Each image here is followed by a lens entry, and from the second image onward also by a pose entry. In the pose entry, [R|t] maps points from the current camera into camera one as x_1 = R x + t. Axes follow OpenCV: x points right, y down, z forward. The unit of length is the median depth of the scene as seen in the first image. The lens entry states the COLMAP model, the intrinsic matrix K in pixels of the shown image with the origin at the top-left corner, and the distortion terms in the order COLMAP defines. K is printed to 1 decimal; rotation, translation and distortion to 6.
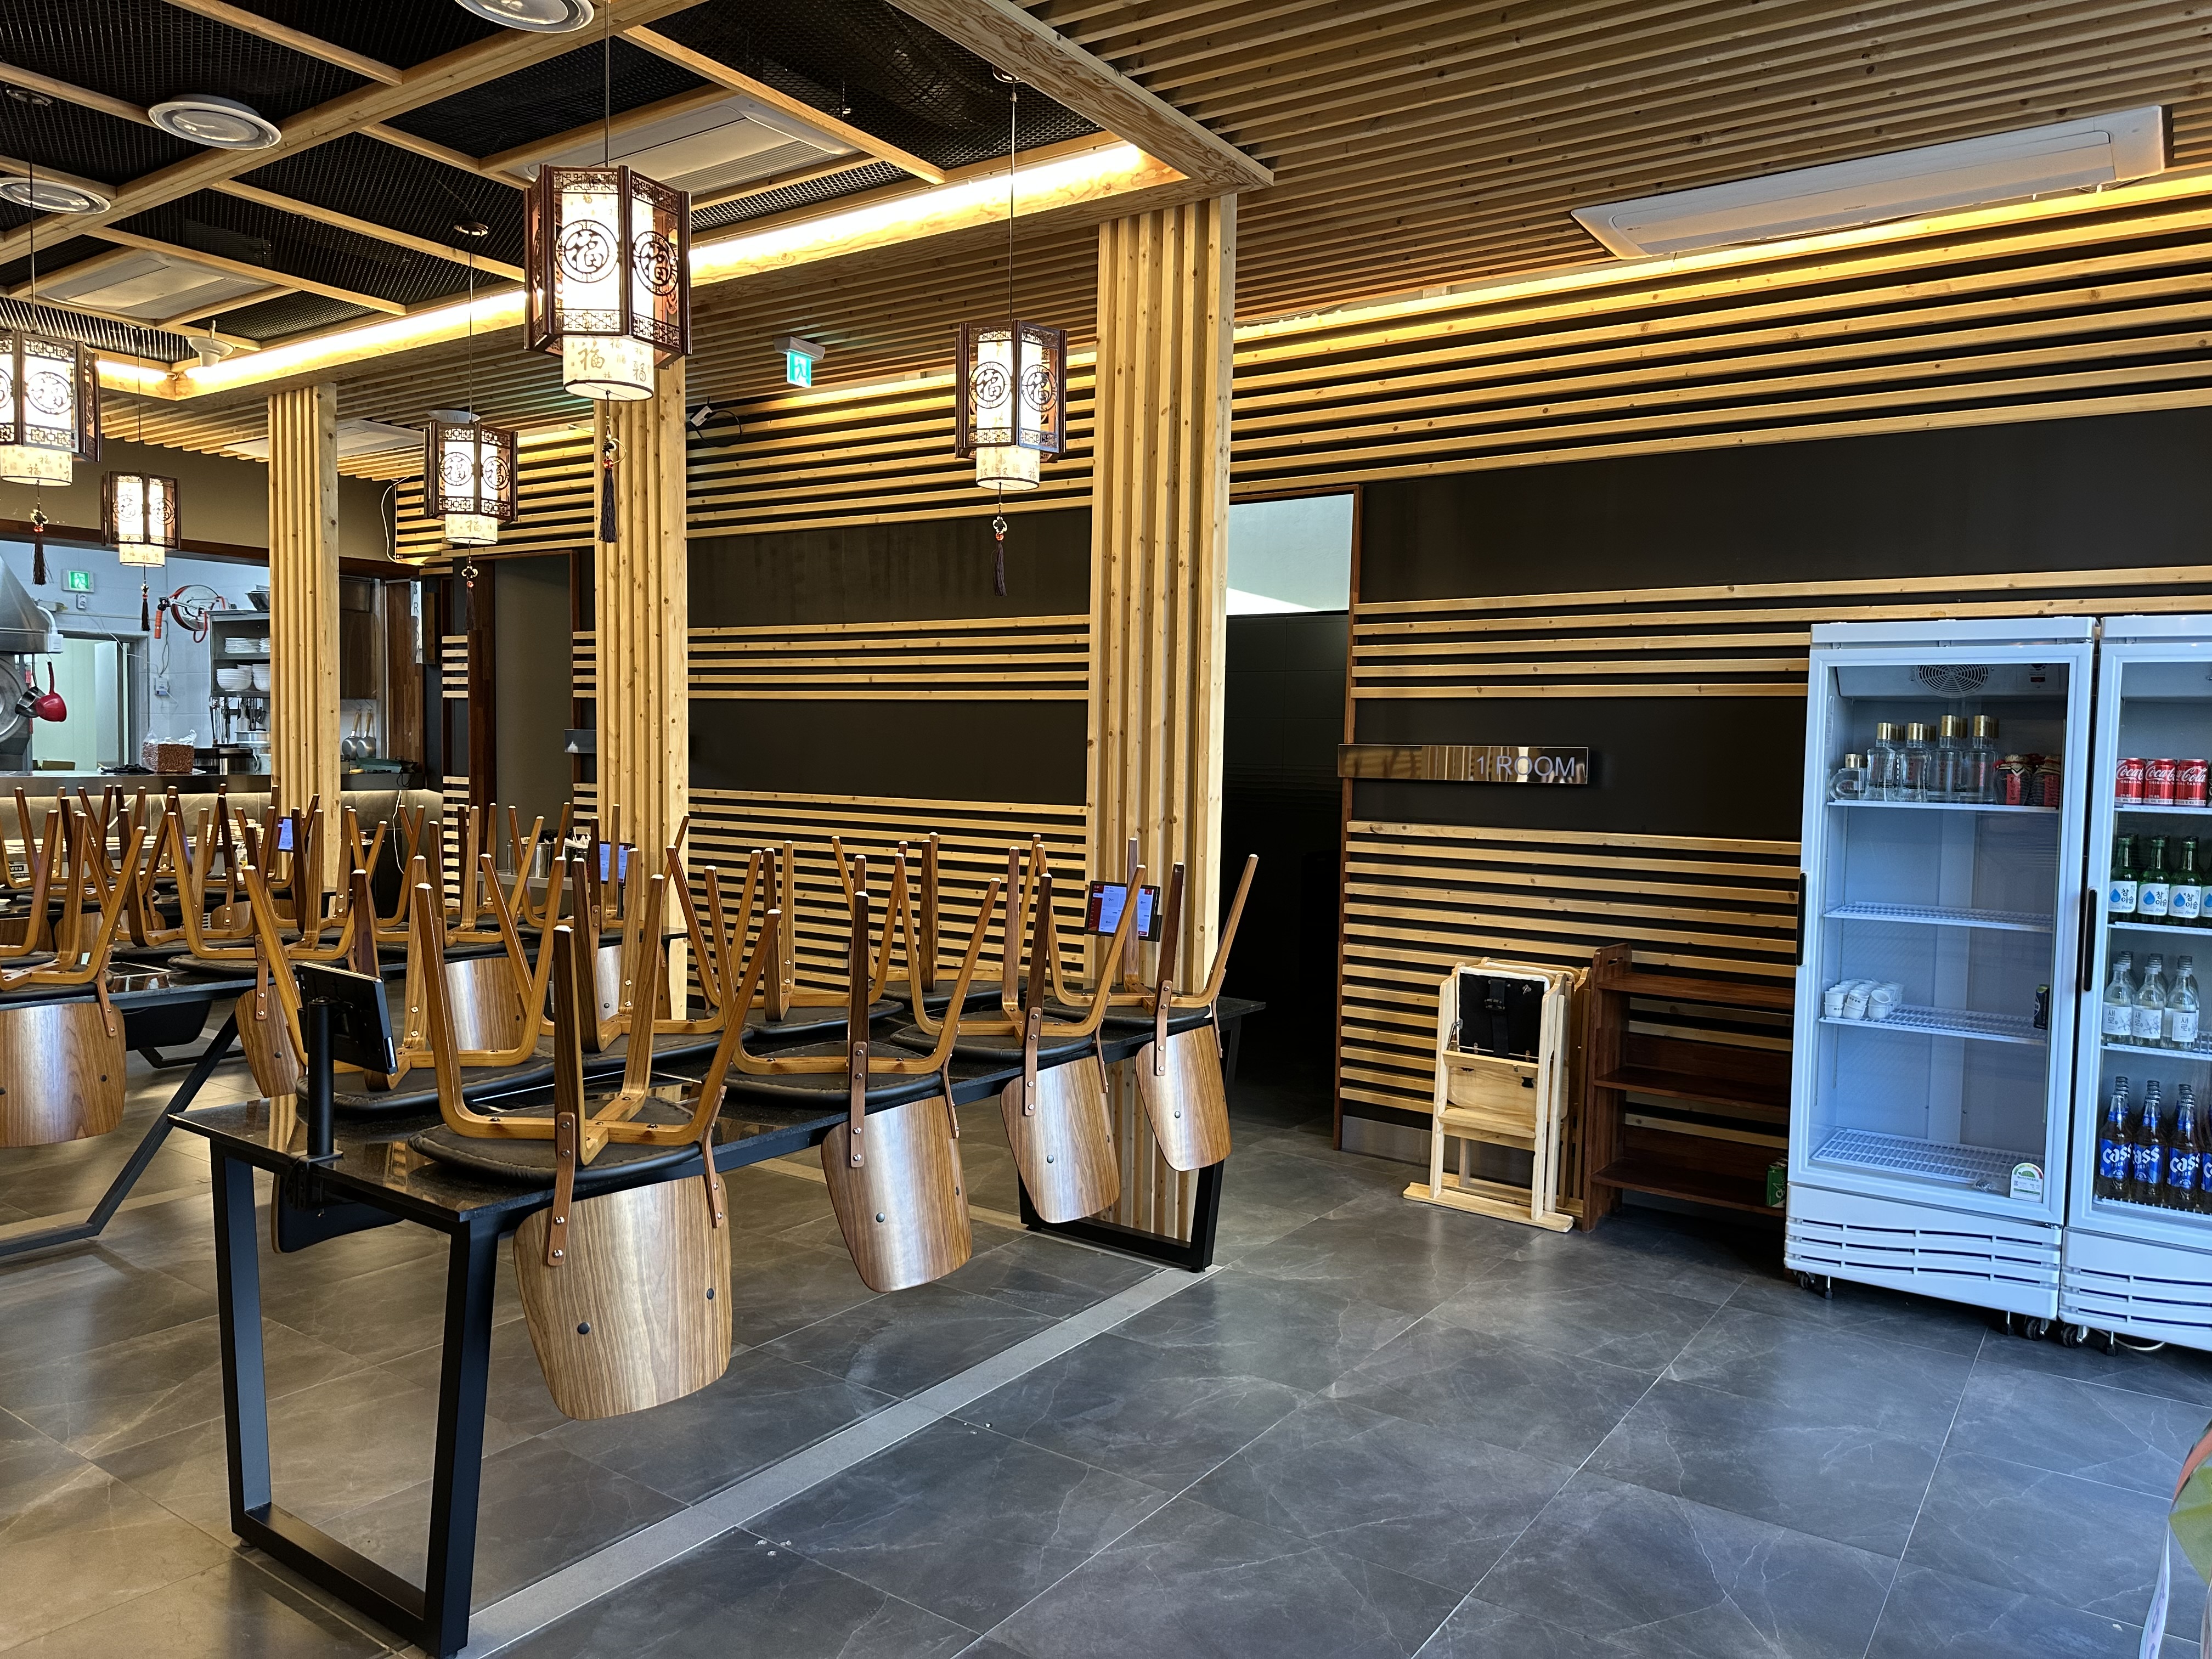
lens RADIAL K [[1539.6, 0, 1106.0], [0, 1539.6, 829.5], [0, 0, 1]] dist [0.064343, -0.151610]
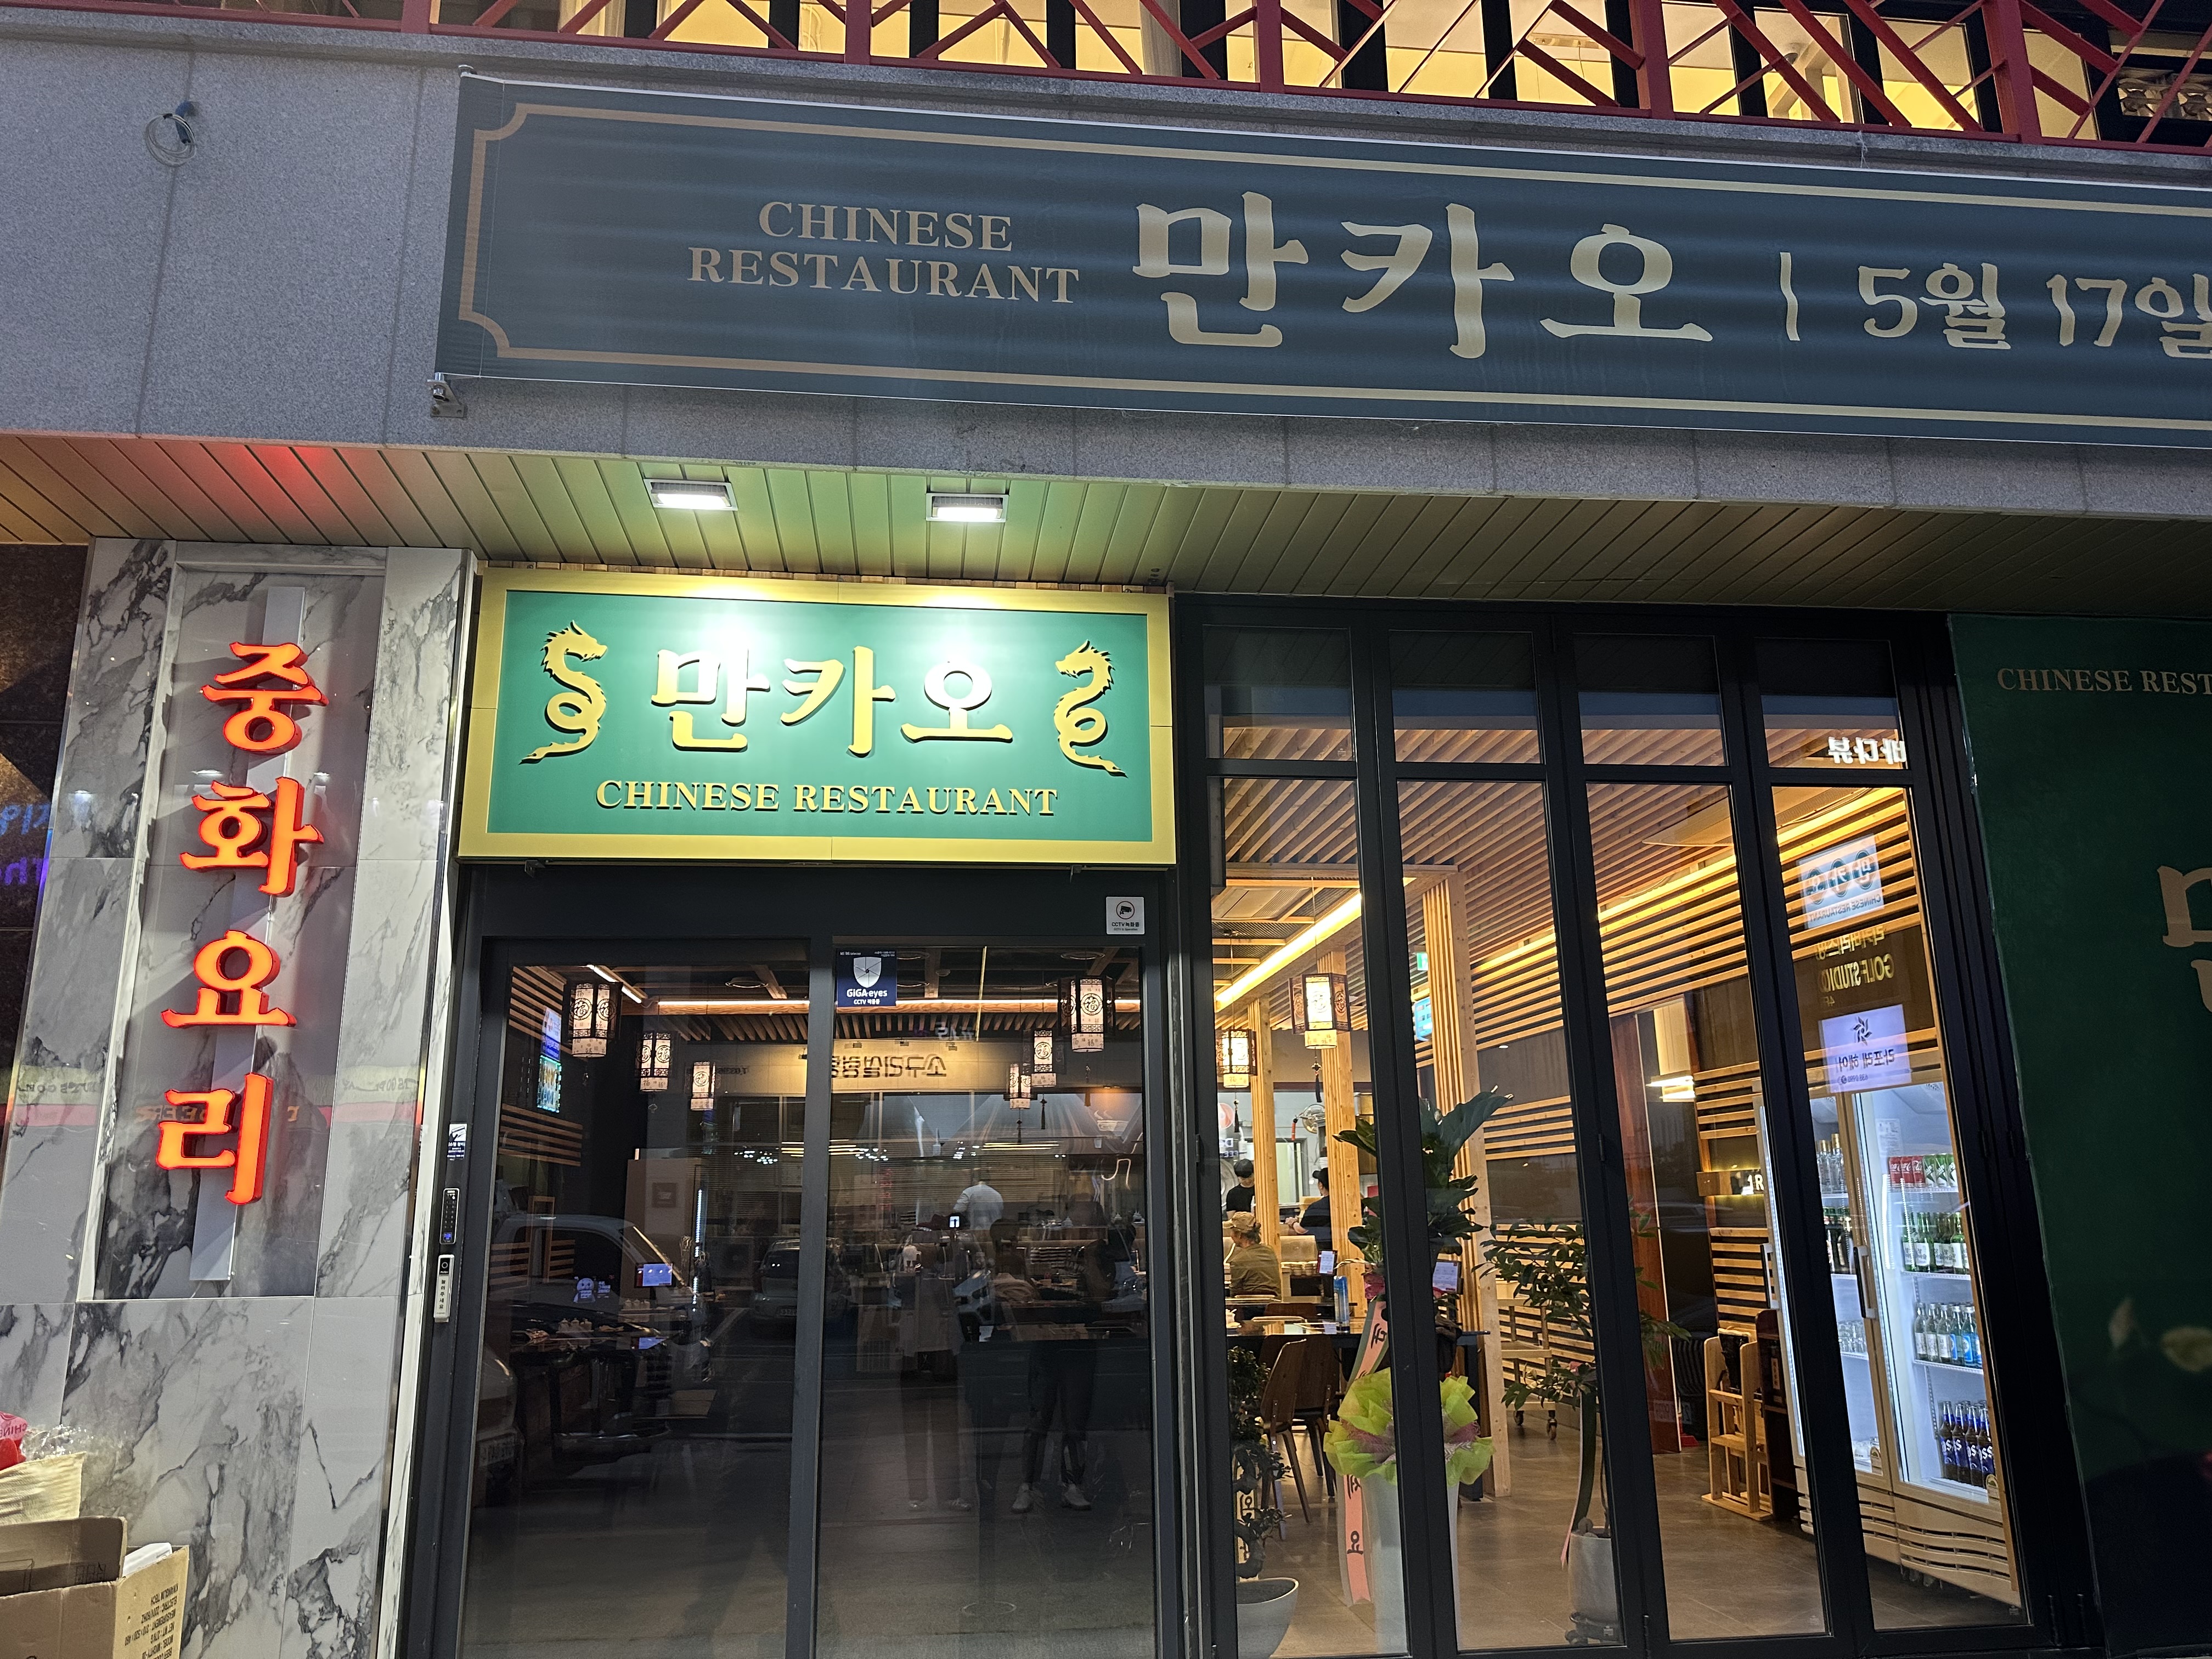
lens RADIAL K [[1539.6, 0, 1106.0], [0, 1539.6, 829.5], [0, 0, 1]] dist [0.064343, -0.151610]
pose [[0.659015, -0.208170, -0.722748, 1.279786], [-0.014941, 0.957122, -0.289300, 0.092561], [0.751981, 0.201451, 0.627648, -0.551249]]
